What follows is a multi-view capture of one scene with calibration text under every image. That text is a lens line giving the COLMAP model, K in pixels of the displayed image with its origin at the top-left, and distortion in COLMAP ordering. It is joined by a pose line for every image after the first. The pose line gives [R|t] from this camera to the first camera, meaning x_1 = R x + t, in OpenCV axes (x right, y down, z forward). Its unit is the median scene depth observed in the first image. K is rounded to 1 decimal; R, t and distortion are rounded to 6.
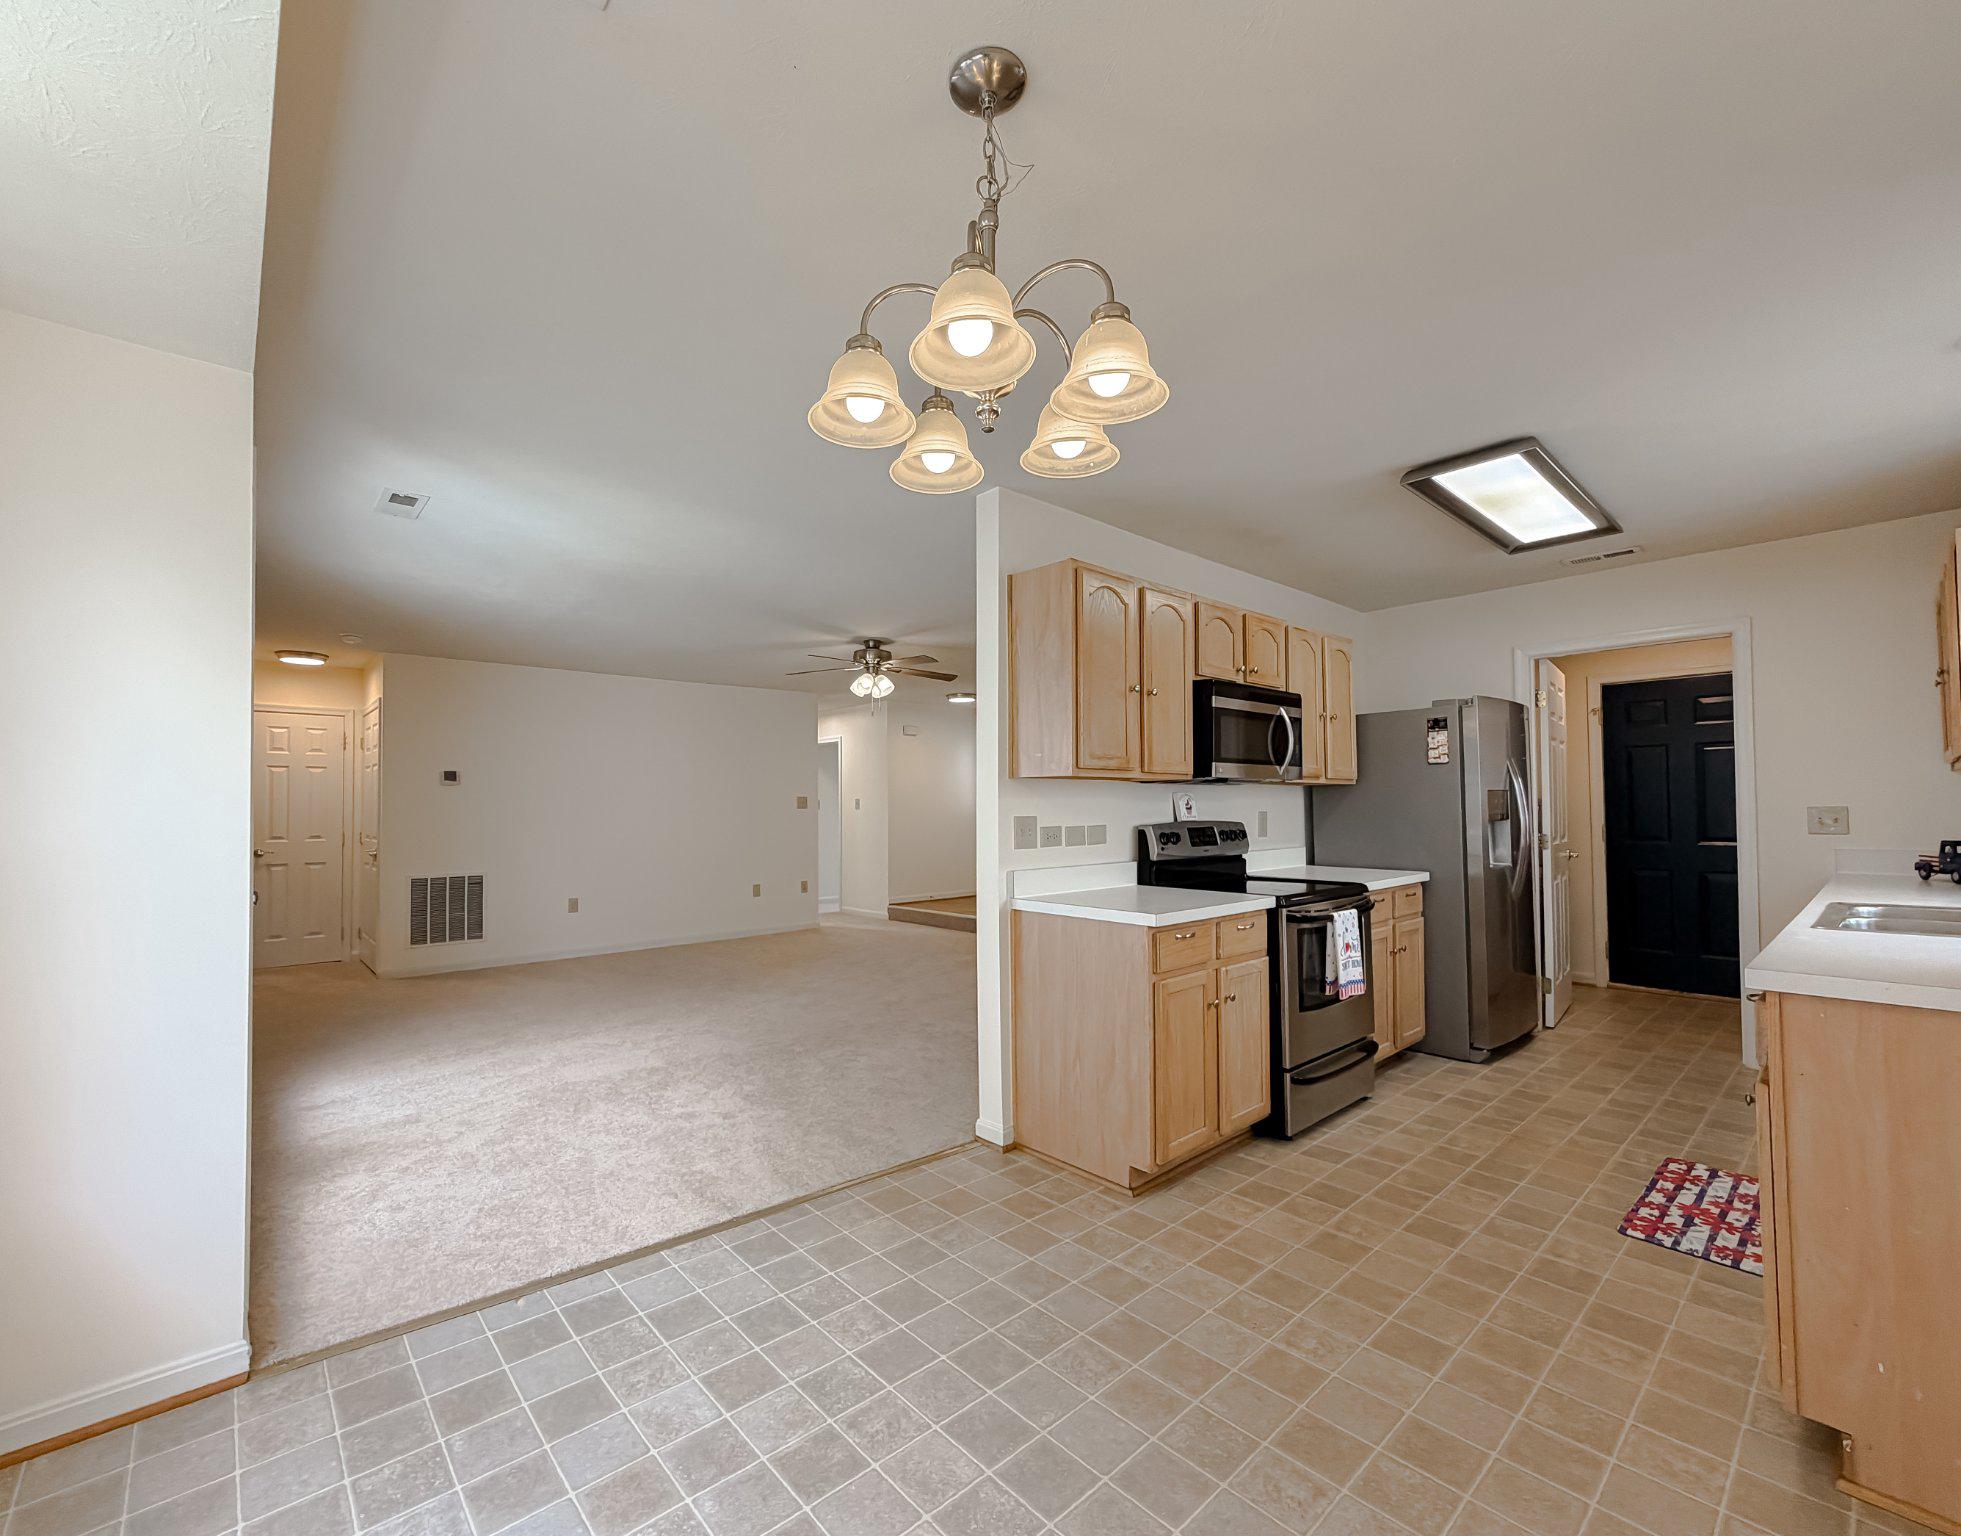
lens RADIAL K [[834.1, 0, 933.2], [0, 834.1, 787.5], [0, 0, 1]] dist [0.001423, 0.000256]
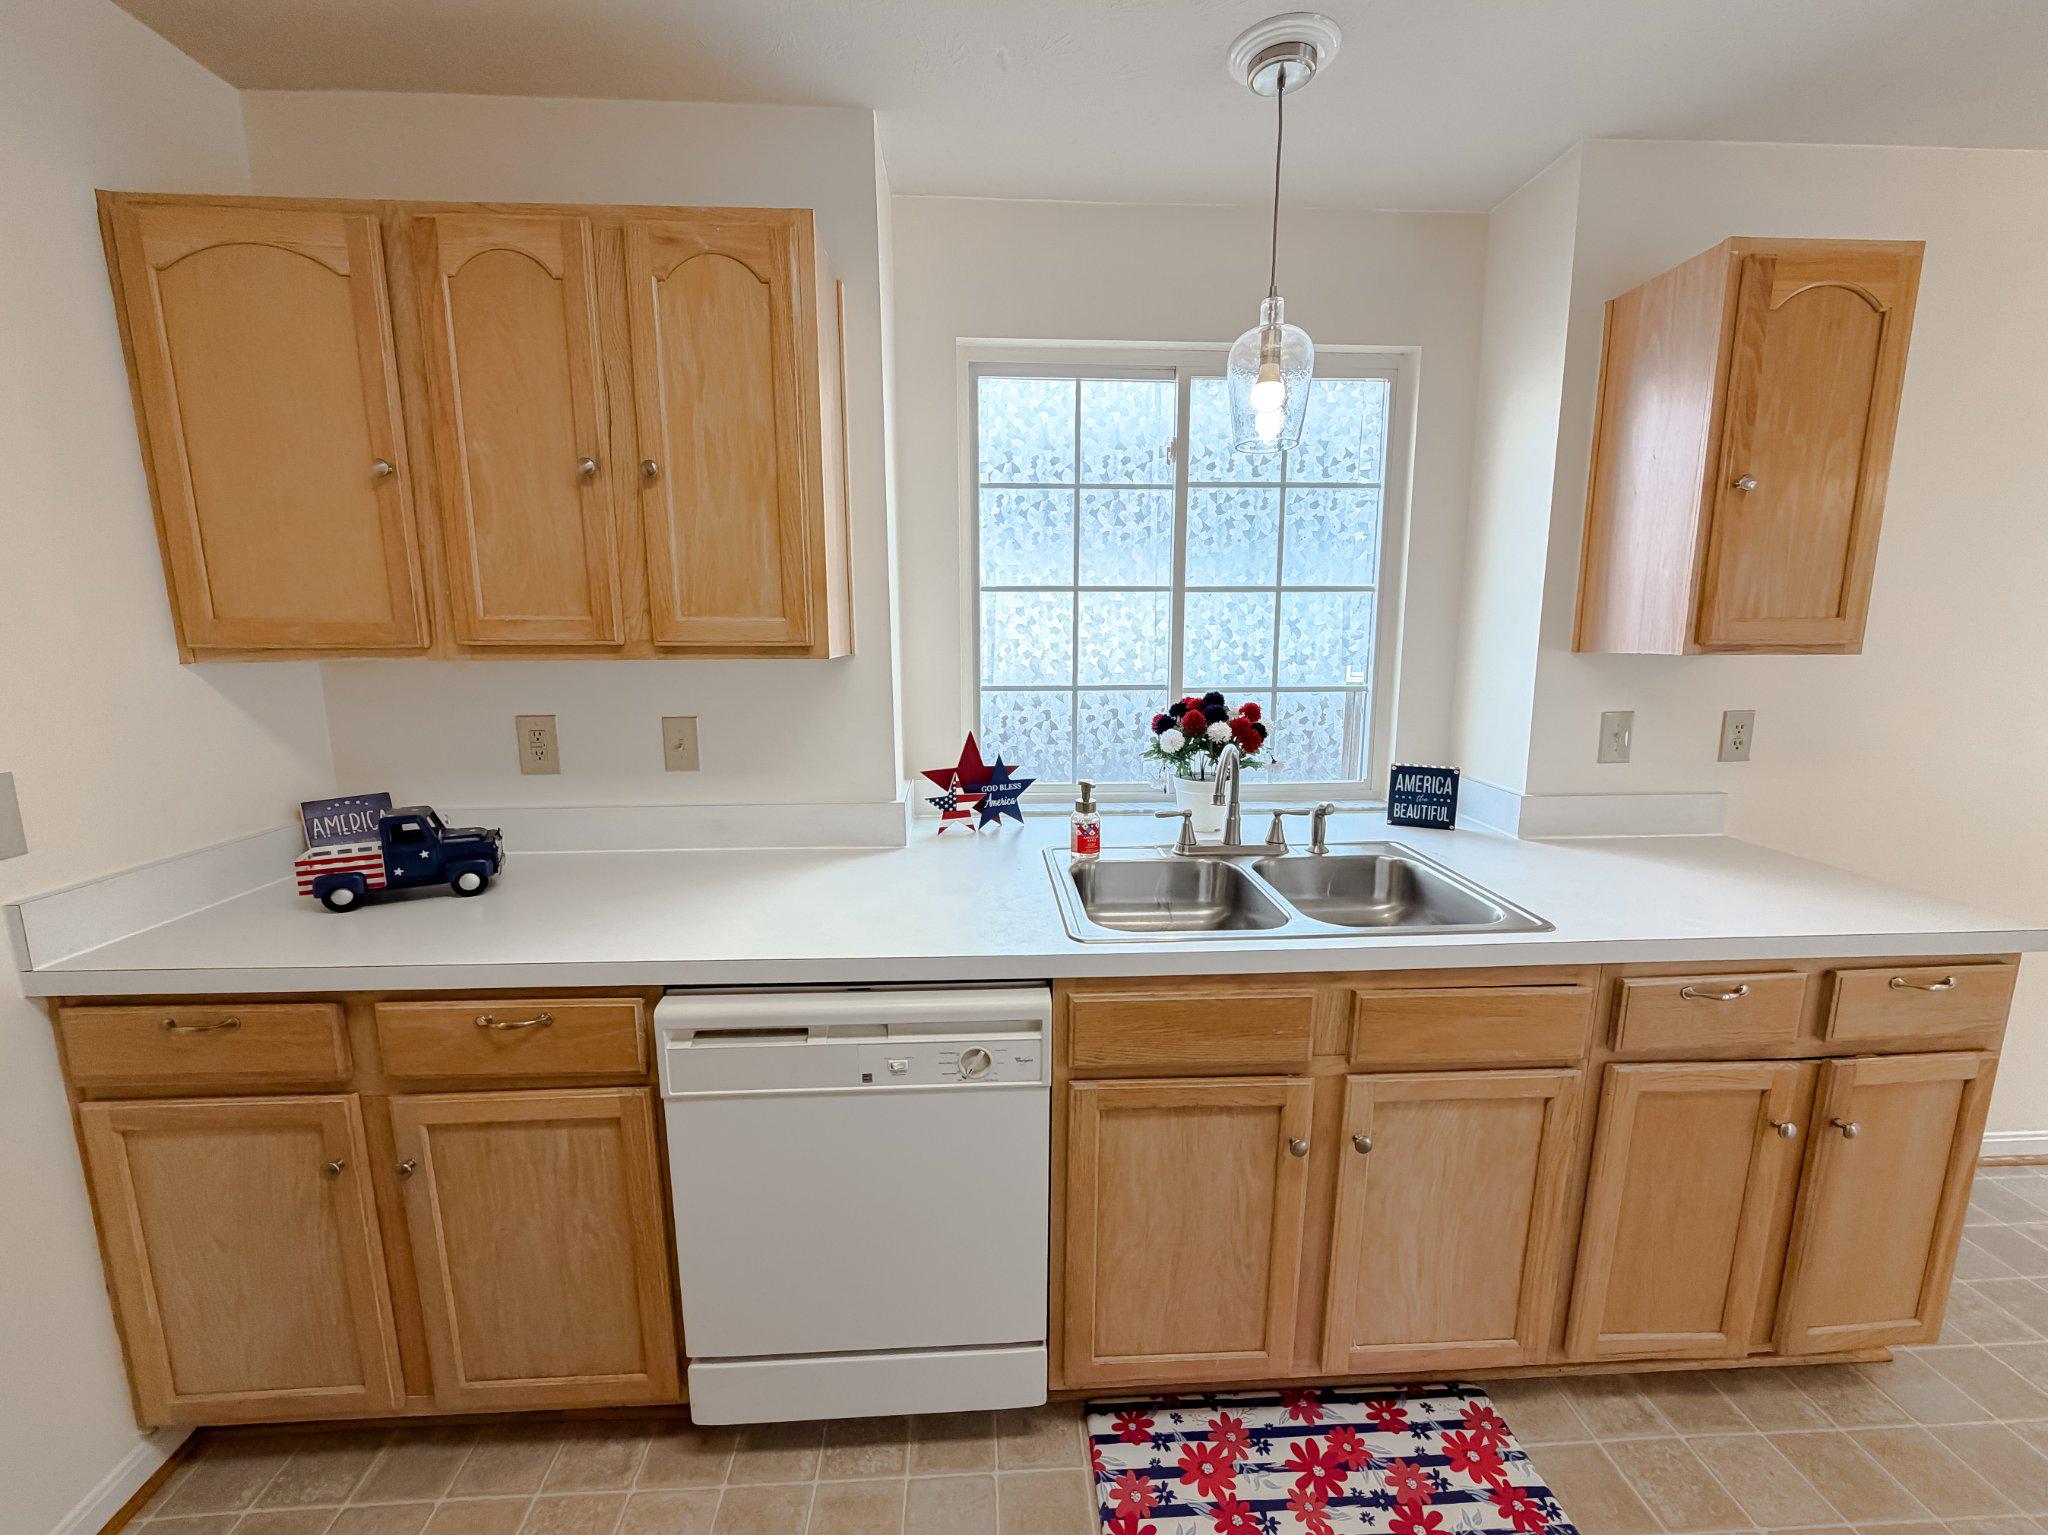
lens RADIAL K [[824.6, 0, 1013.9], [0, 824.6, 767.4], [0, 0, 1]] dist [0.000806, -0.000129]
pose [[-0.793346, -0.092037, 0.601774, 0.564091], [-0.007051, 0.989829, 0.142091, -0.027274], [-0.608730, 0.108484, -0.785925, 0.982456]]
